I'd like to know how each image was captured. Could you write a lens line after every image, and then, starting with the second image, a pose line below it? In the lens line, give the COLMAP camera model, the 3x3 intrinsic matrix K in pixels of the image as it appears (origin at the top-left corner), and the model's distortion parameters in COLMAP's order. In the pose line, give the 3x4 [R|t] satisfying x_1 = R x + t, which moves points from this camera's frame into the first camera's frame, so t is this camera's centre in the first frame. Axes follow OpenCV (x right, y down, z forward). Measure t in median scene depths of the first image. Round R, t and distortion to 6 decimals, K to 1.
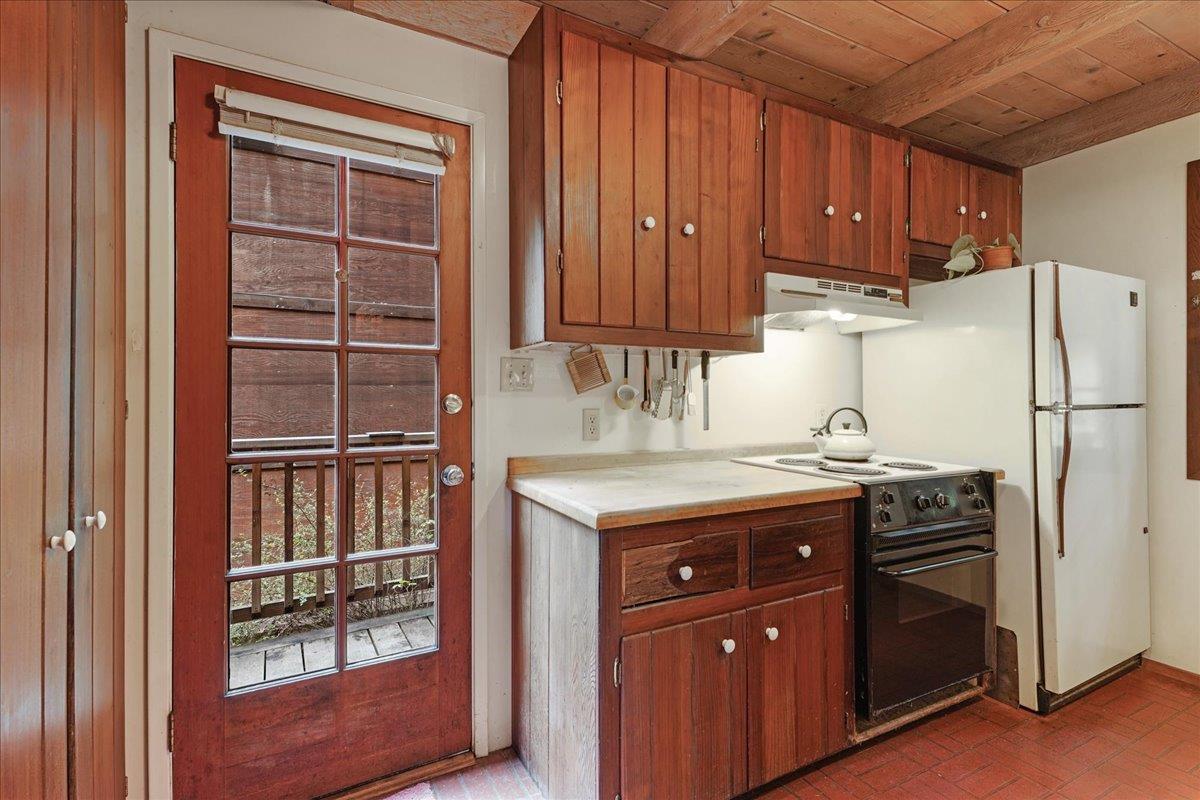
lens RADIAL K [[563.2, 0, 584.8], [0, 563.2, 393.6], [0, 0, 1]] dist [0.019530, -0.000066]
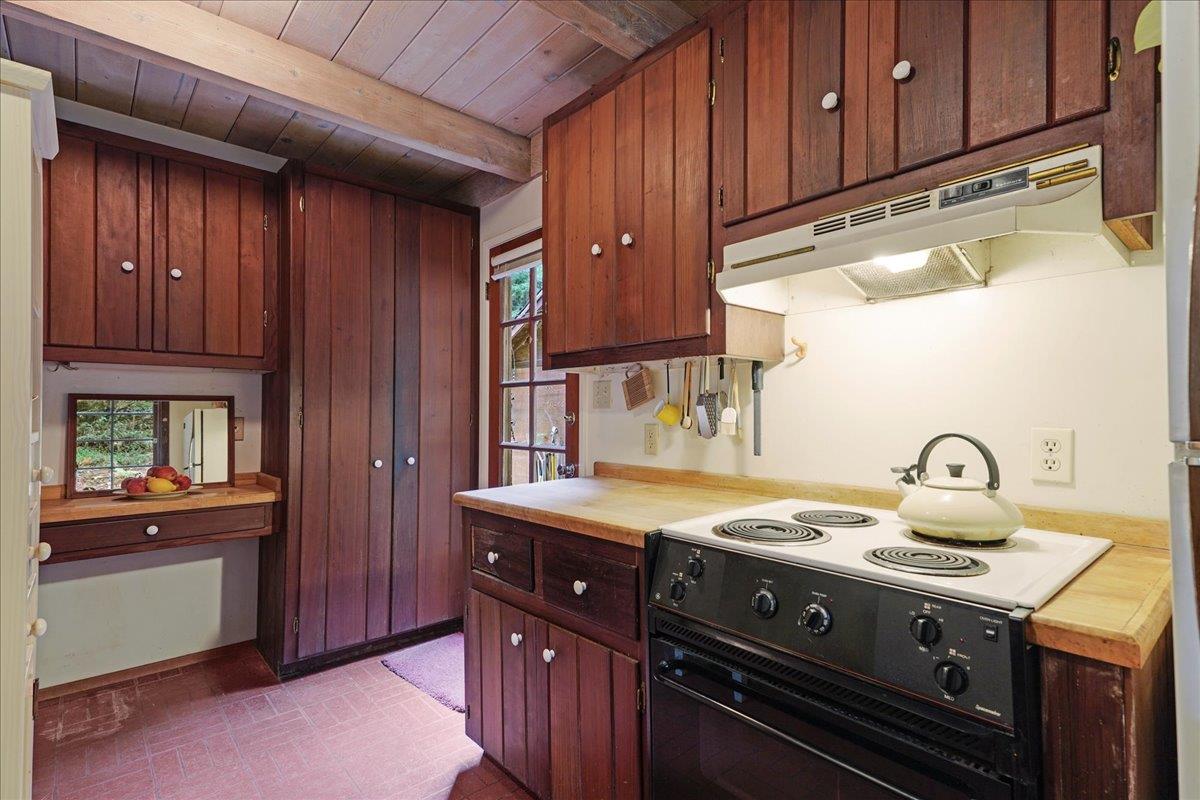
lens RADIAL K [[563.2, 0, 584.8], [0, 563.2, 393.6], [0, 0, 1]] dist [0.019530, -0.000066]
pose [[0.229122, -0.033775, -0.972812, 0.959222], [0.003386, 0.999419, -0.033901, 0.005541], [0.973392, 0.004474, 0.229103, 0.617275]]
